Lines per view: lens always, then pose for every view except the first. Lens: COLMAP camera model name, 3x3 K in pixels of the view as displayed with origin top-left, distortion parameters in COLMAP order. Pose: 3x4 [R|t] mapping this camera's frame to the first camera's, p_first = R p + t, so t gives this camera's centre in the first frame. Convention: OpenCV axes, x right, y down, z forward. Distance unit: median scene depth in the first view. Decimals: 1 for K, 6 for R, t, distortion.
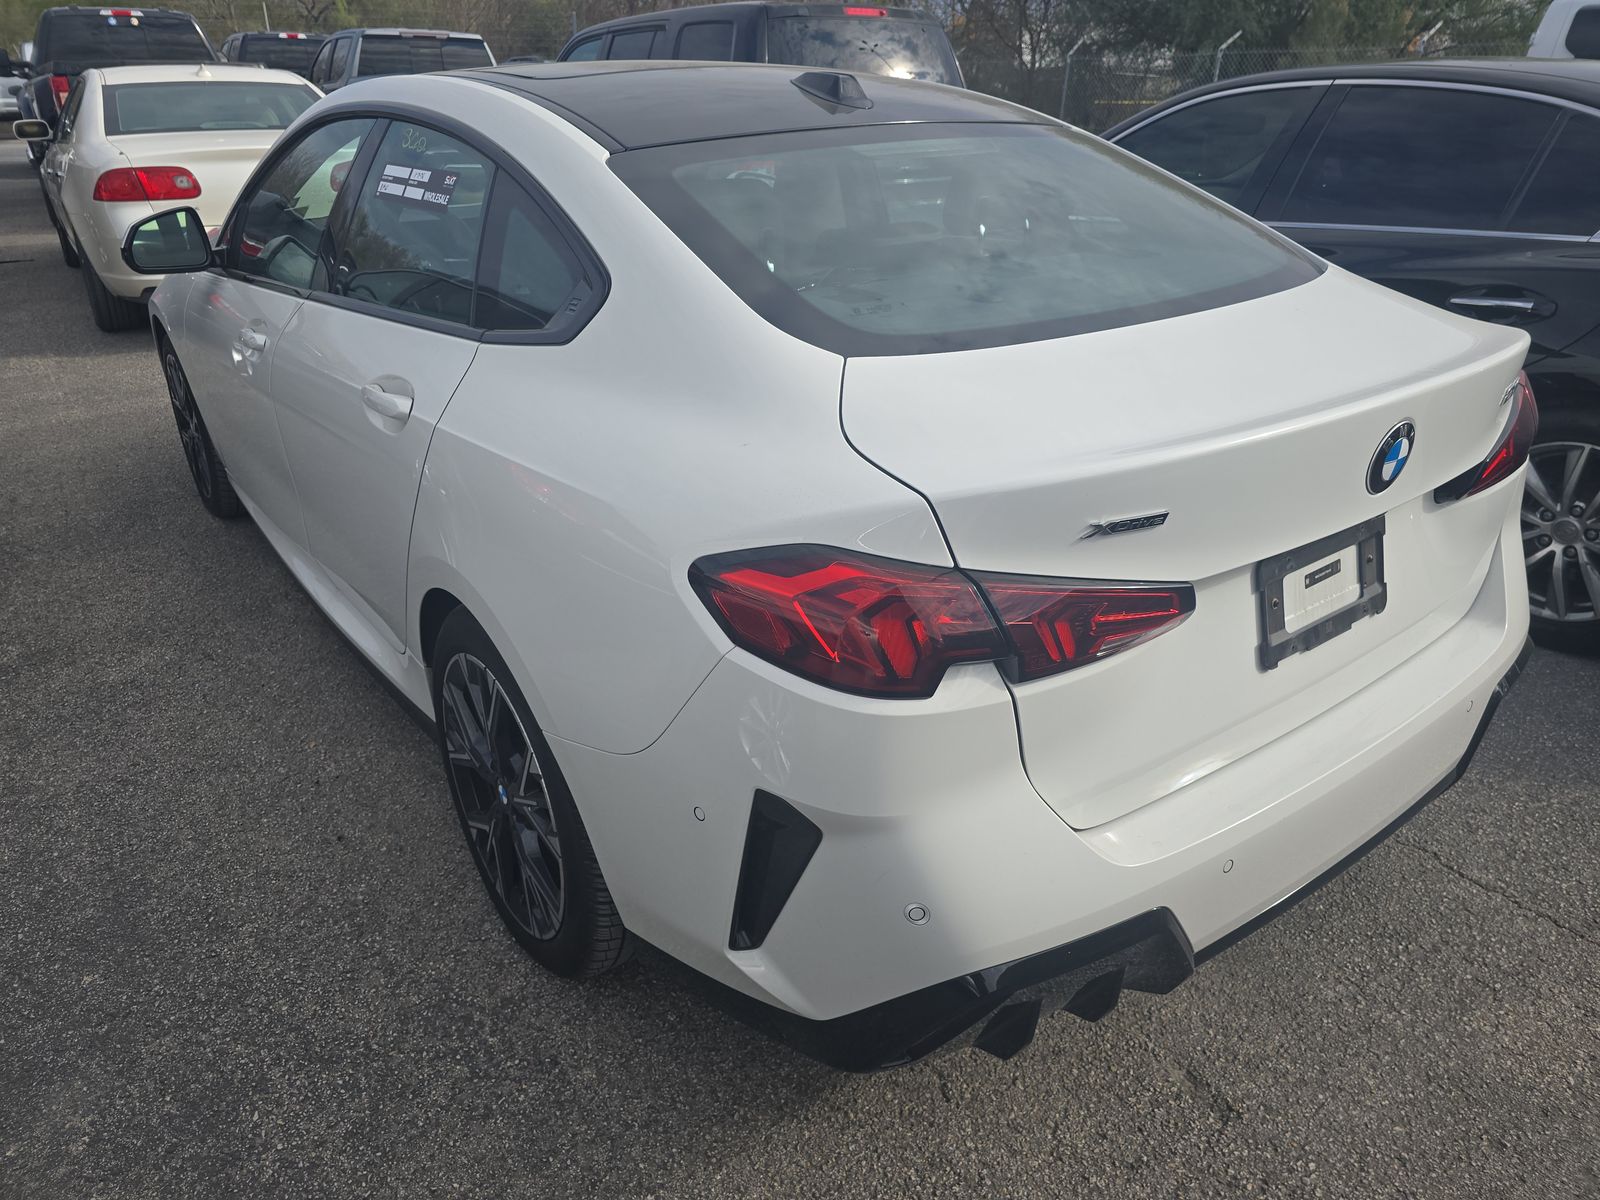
lens RADIAL K [[1092.1, 0, 800.0], [0, 1092.1, 600.0], [0, 0, 1]] dist [0.065162, -0.069262]
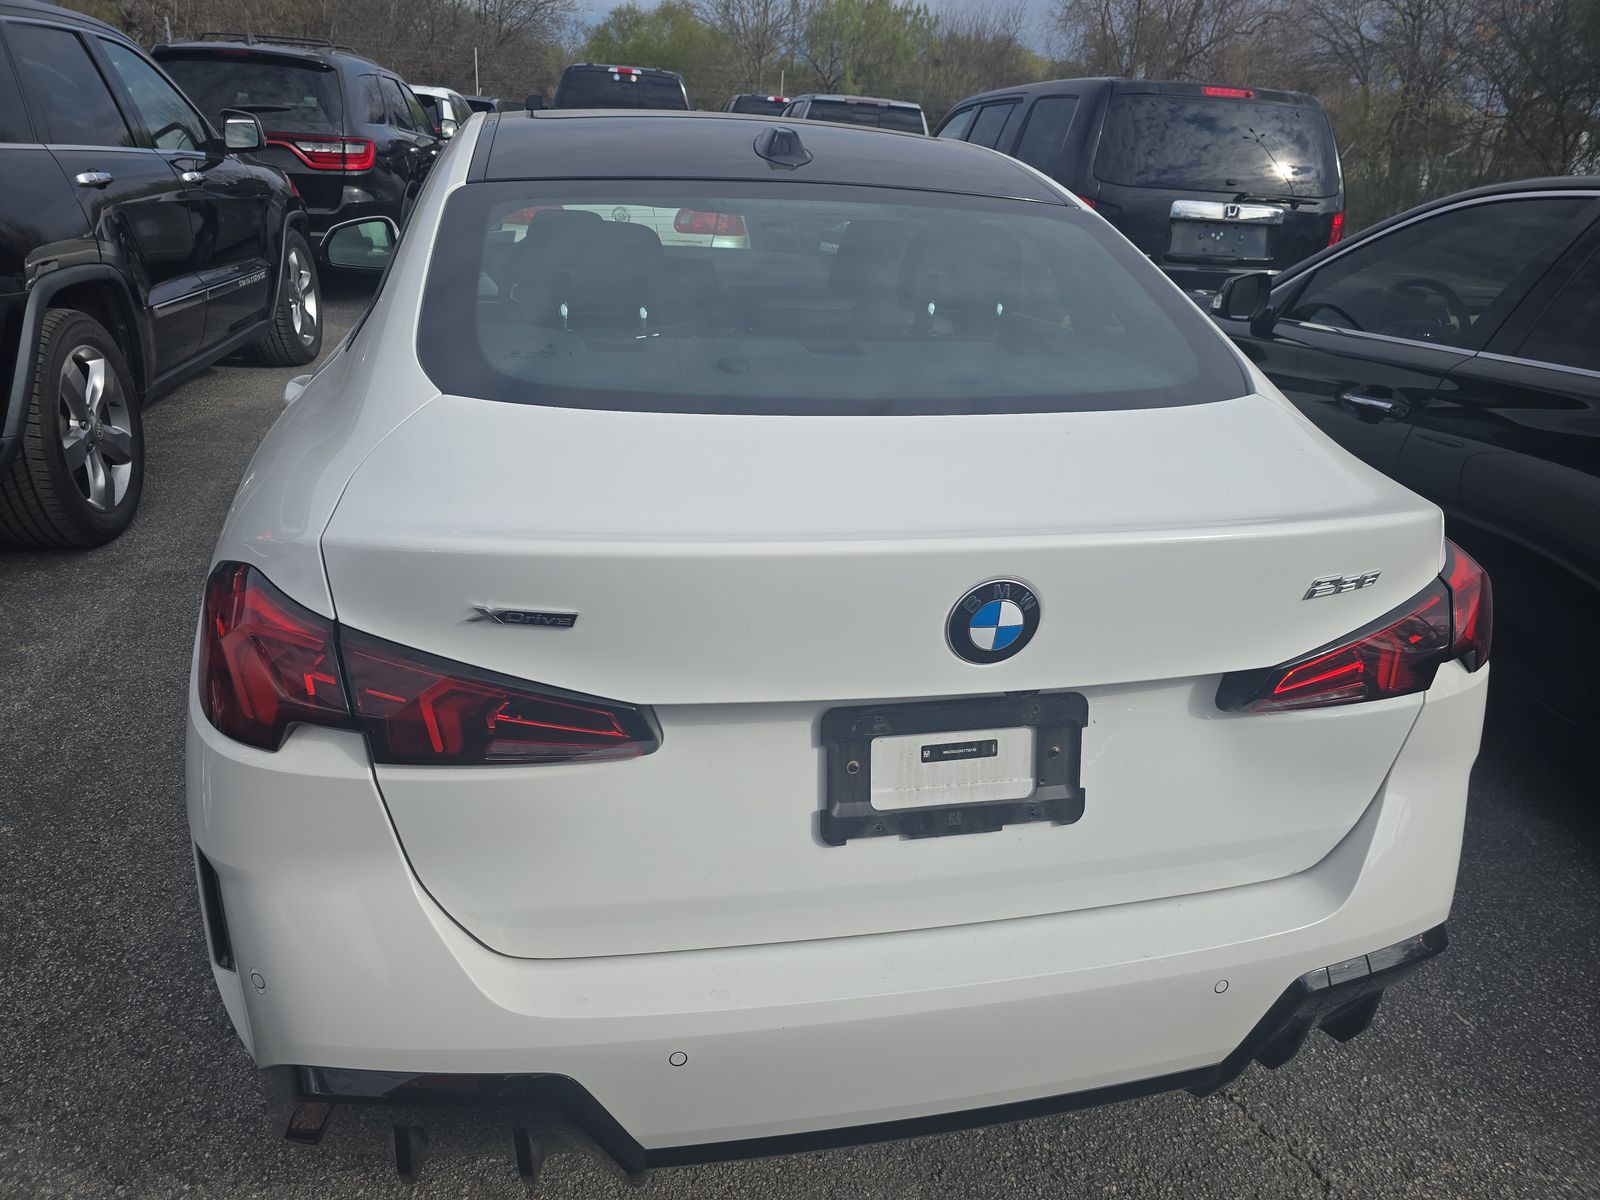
lens RADIAL K [[1092.1, 0, 800.0], [0, 1092.1, 600.0], [0, 0, 1]] dist [0.065162, -0.069262]
pose [[0.909652, 0.206683, -0.360299, 0.592431], [-0.226517, 0.973918, -0.013210, -0.088071], [0.348172, 0.093630, 0.932743, 0.192739]]
